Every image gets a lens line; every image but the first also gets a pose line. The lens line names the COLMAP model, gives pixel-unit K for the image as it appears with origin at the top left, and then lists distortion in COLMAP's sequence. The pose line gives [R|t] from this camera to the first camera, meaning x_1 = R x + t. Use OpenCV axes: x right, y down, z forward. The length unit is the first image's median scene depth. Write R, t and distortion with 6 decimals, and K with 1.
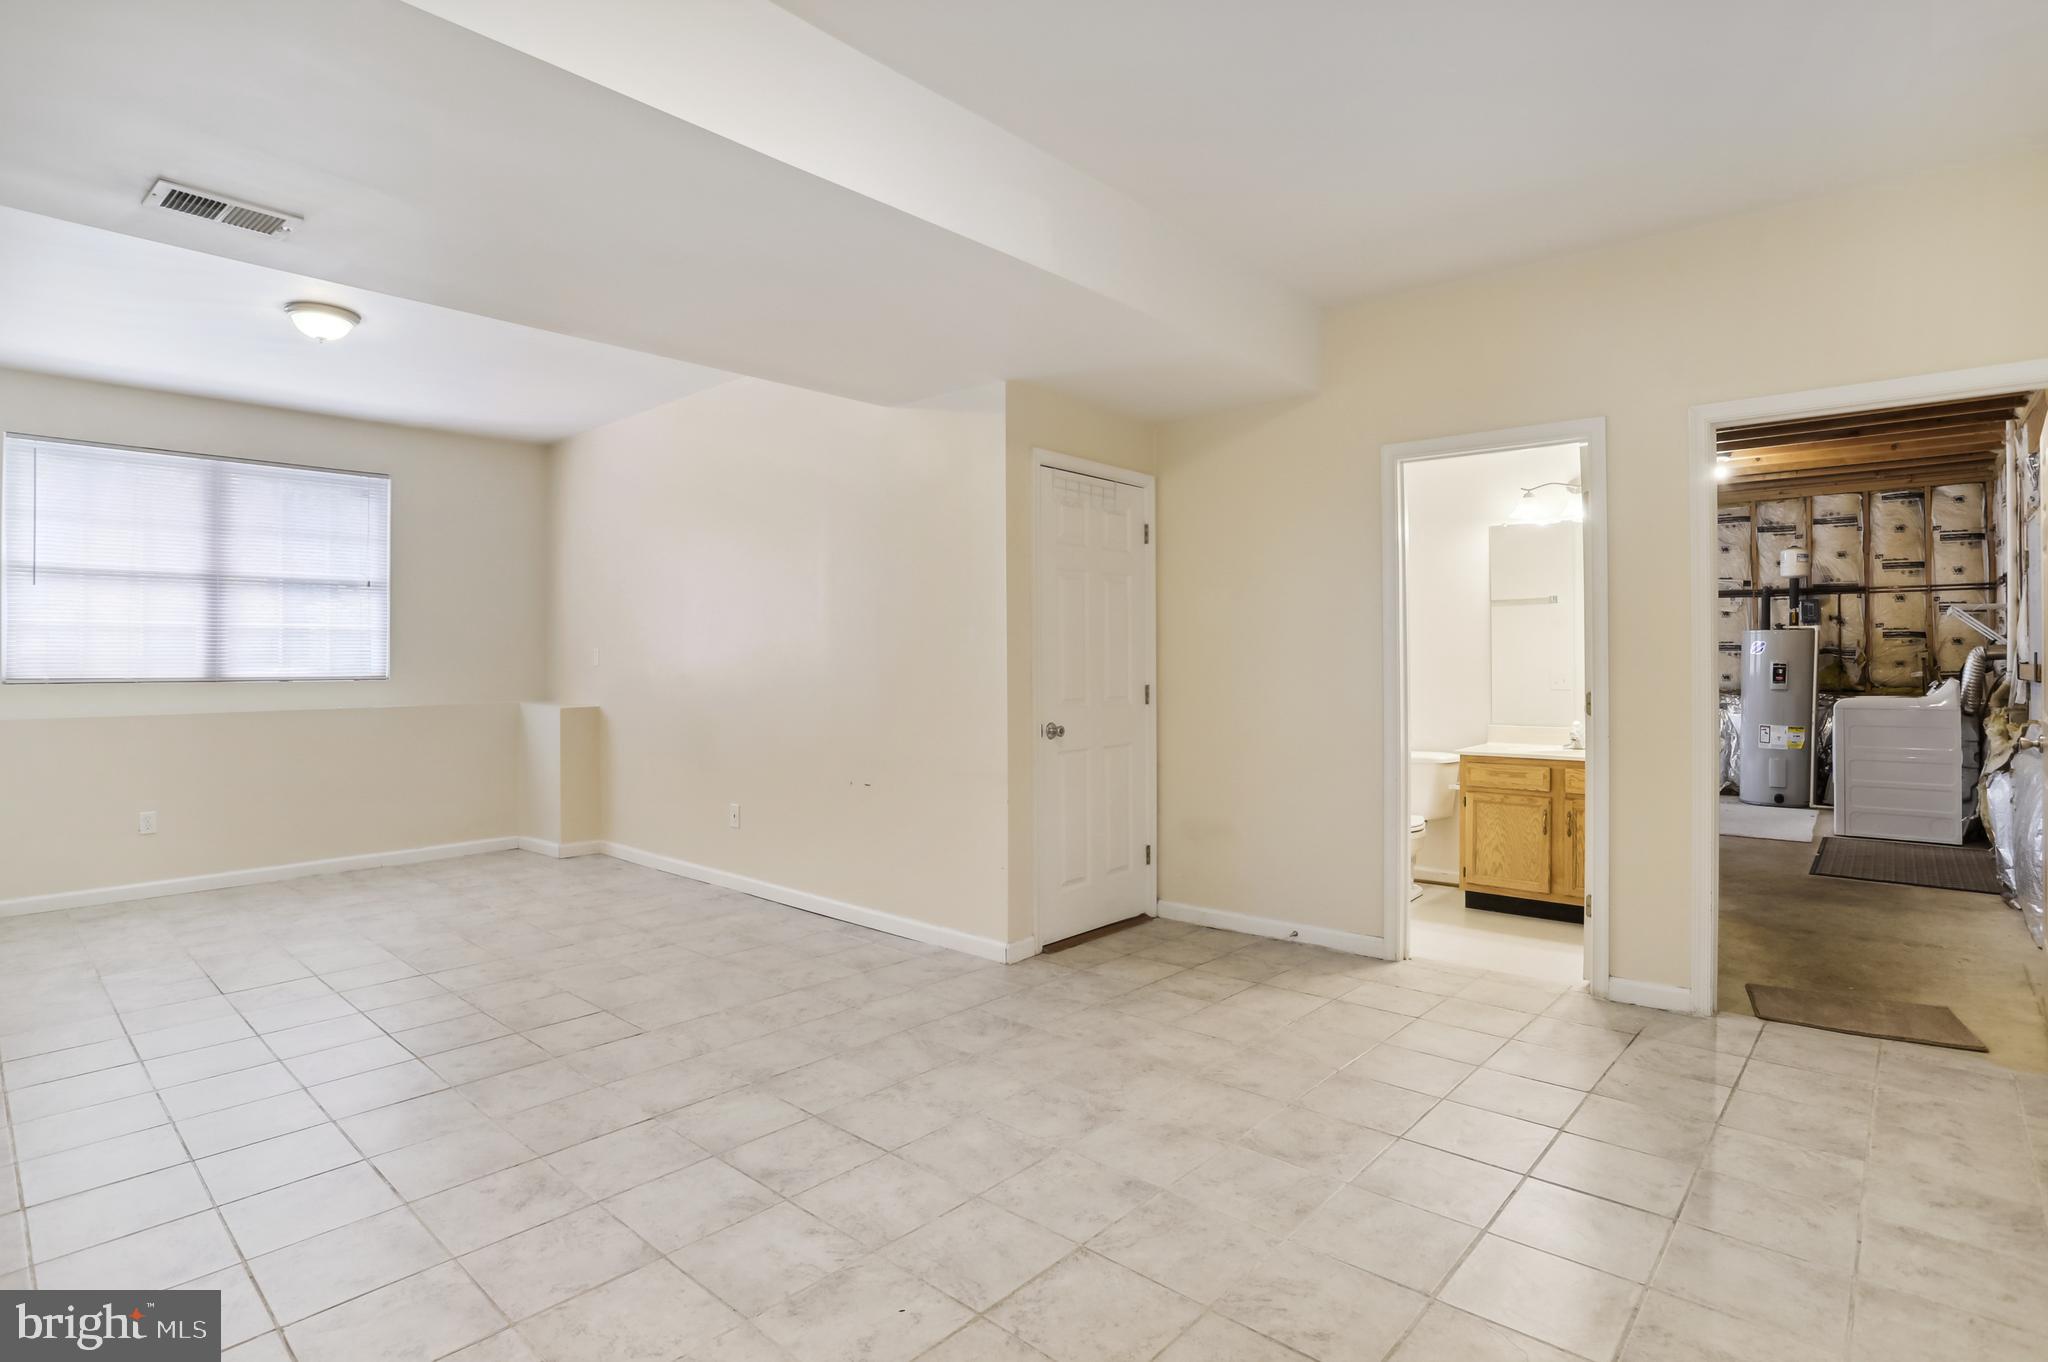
lens RADIAL K [[1026.8, 0, 1017.5], [0, 1026.8, 664.8], [0, 0, 1]] dist [-0.072237, 0.034558]
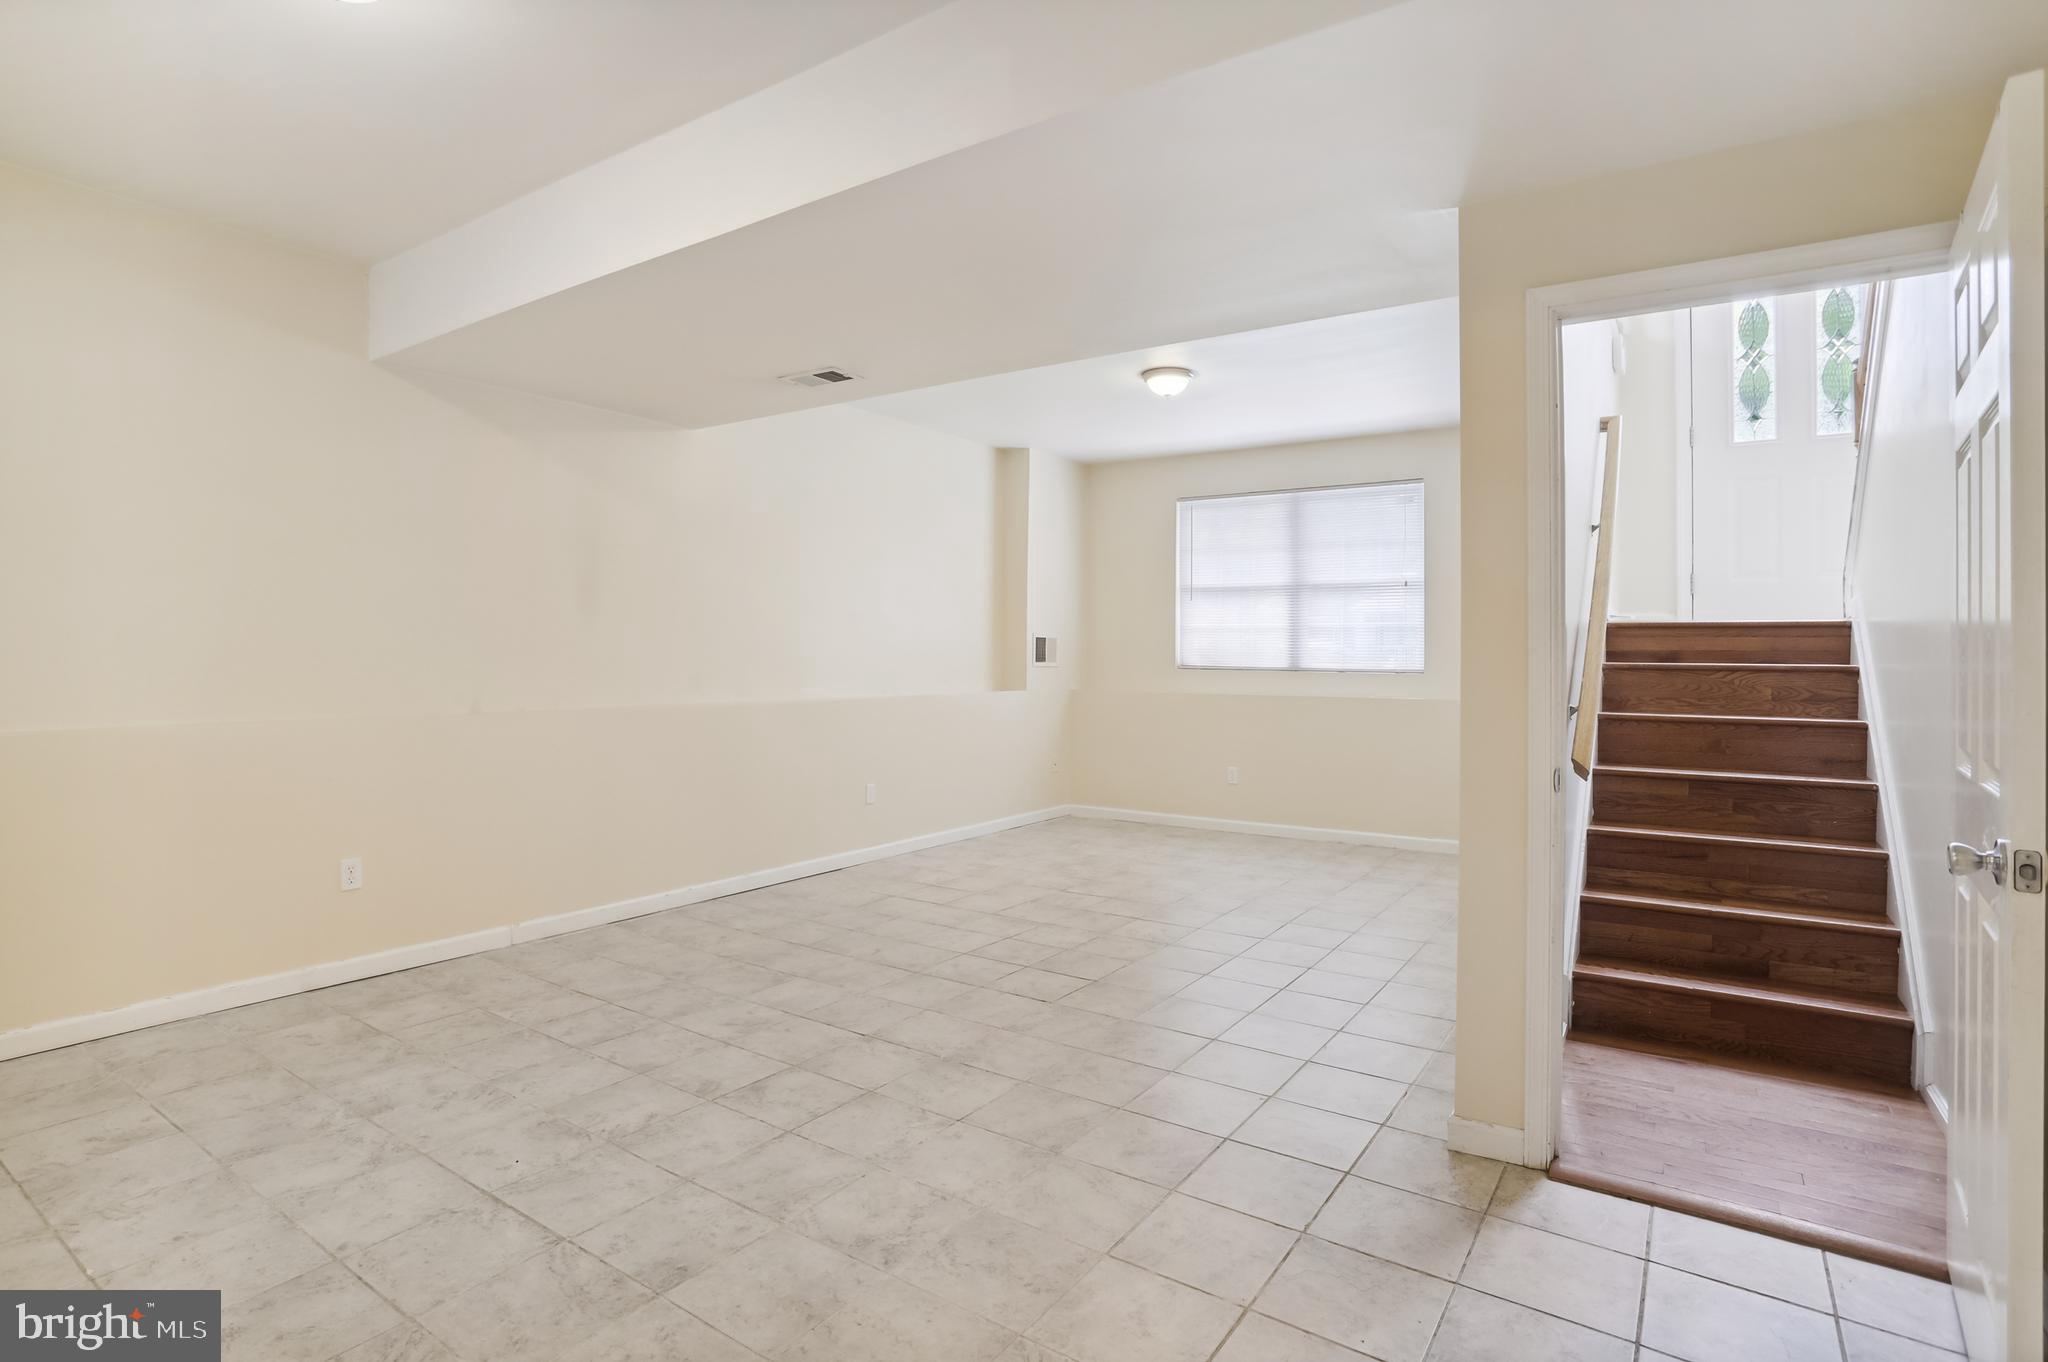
lens RADIAL K [[1026.8, 0, 1017.5], [0, 1026.8, 664.8], [0, 0, 1]] dist [-0.072237, 0.034558]
pose [[0.133561, 0.012911, -0.990956, 0.700814], [-0.012557, 0.999857, 0.011334, -0.002289], [0.990961, 0.010929, 0.133704, 0.840225]]
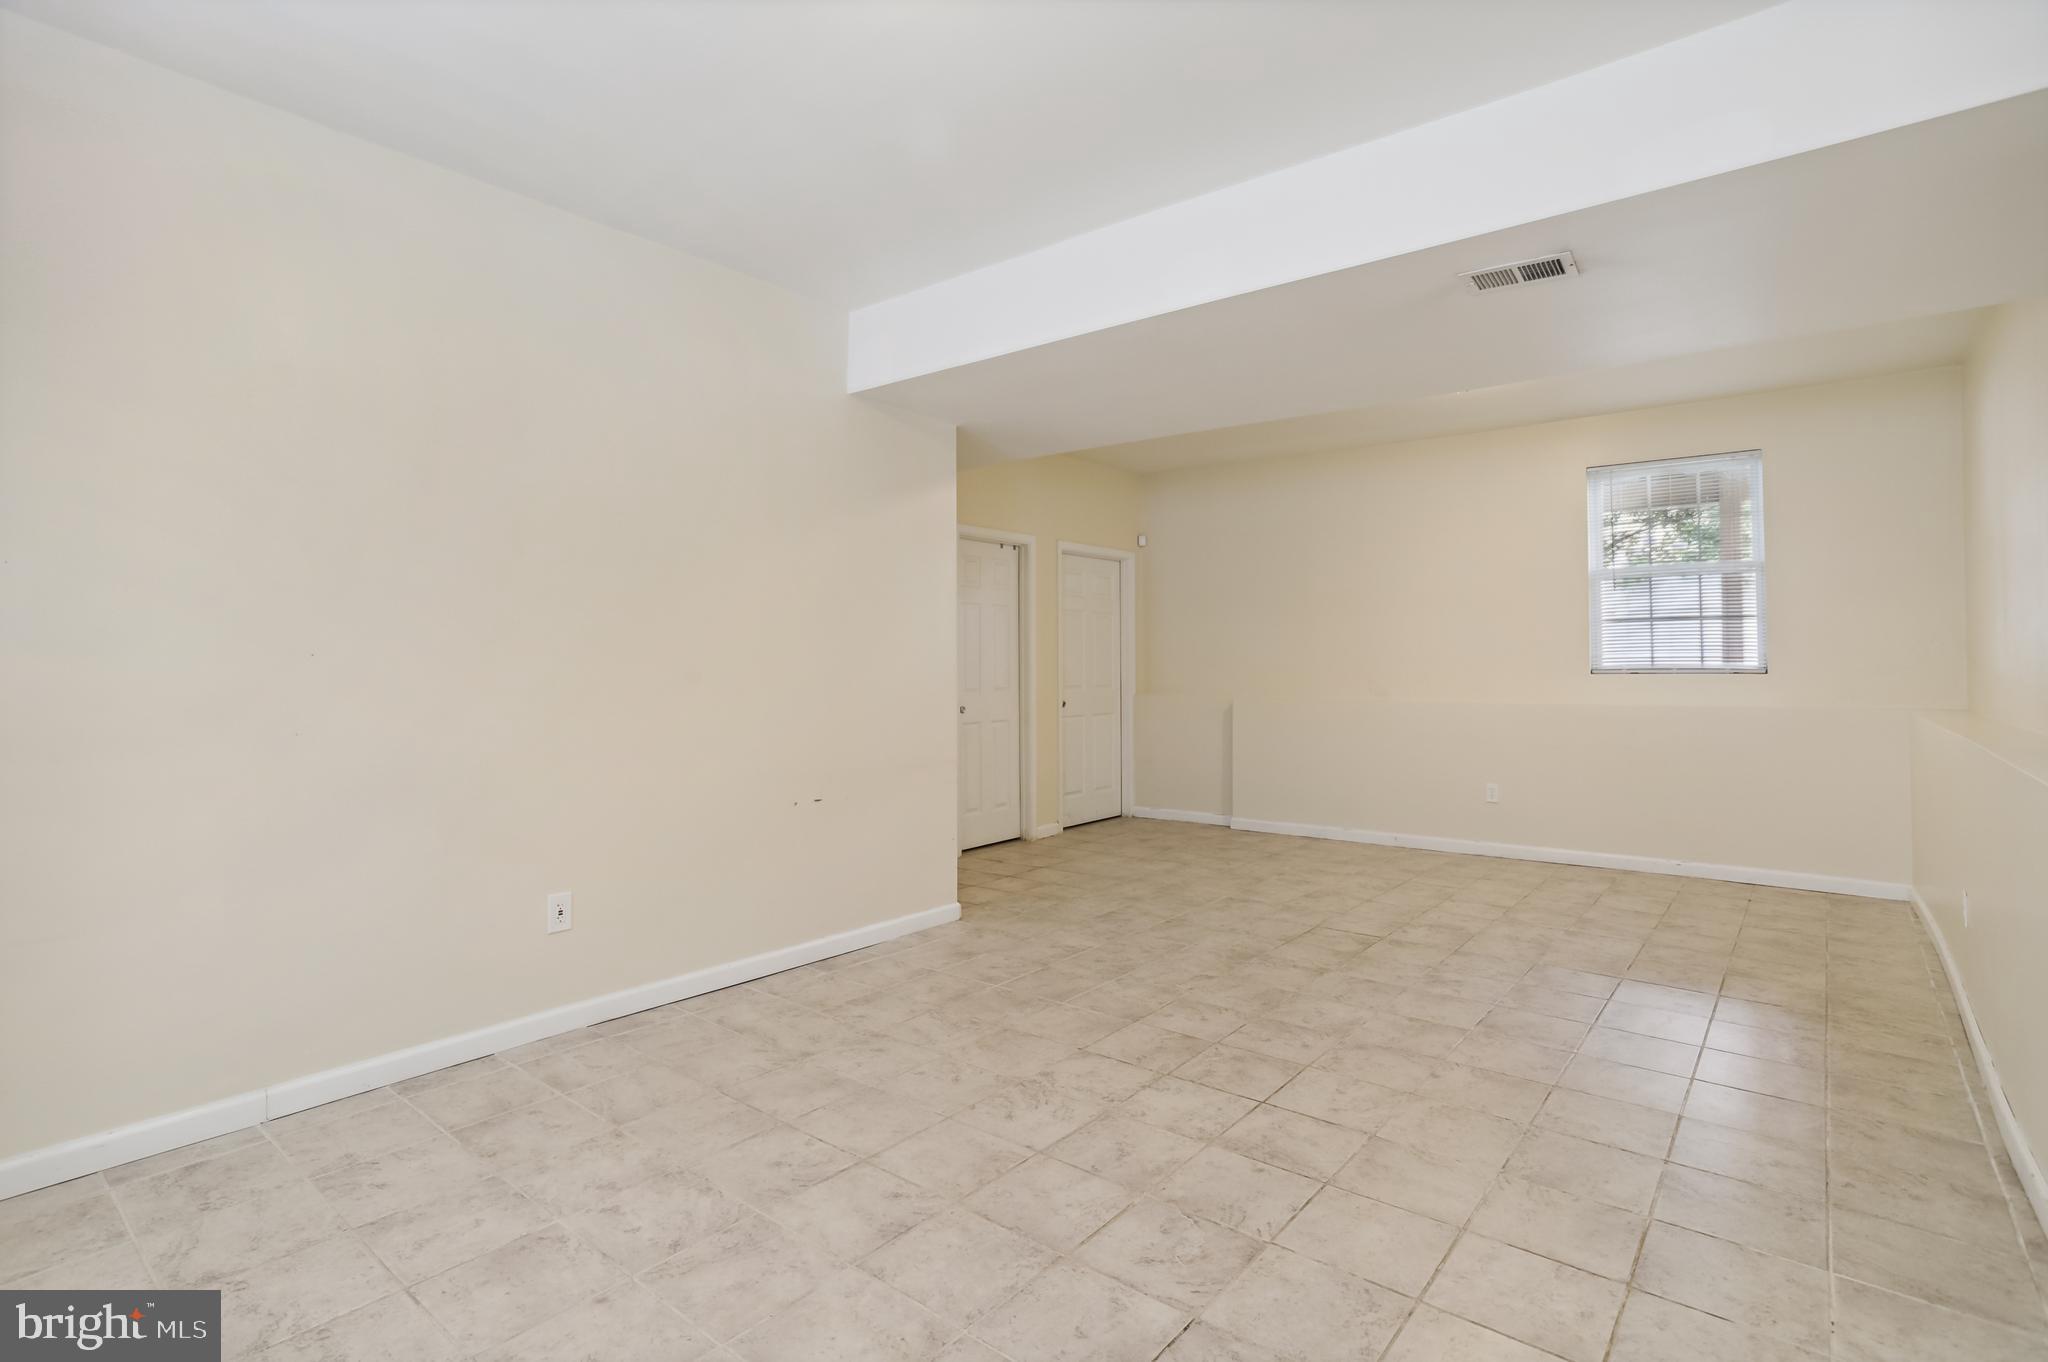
lens RADIAL K [[994.8, 0, 1018.7], [0, 994.8, 657.2], [0, 0, 1]] dist [-0.055136, 0.025146]
pose [[-0.051486, 0.008610, 0.998637, -1.462929], [0.005170, 0.999952, -0.008355, 0.004471], [-0.998660, 0.004733, -0.051528, 1.260112]]
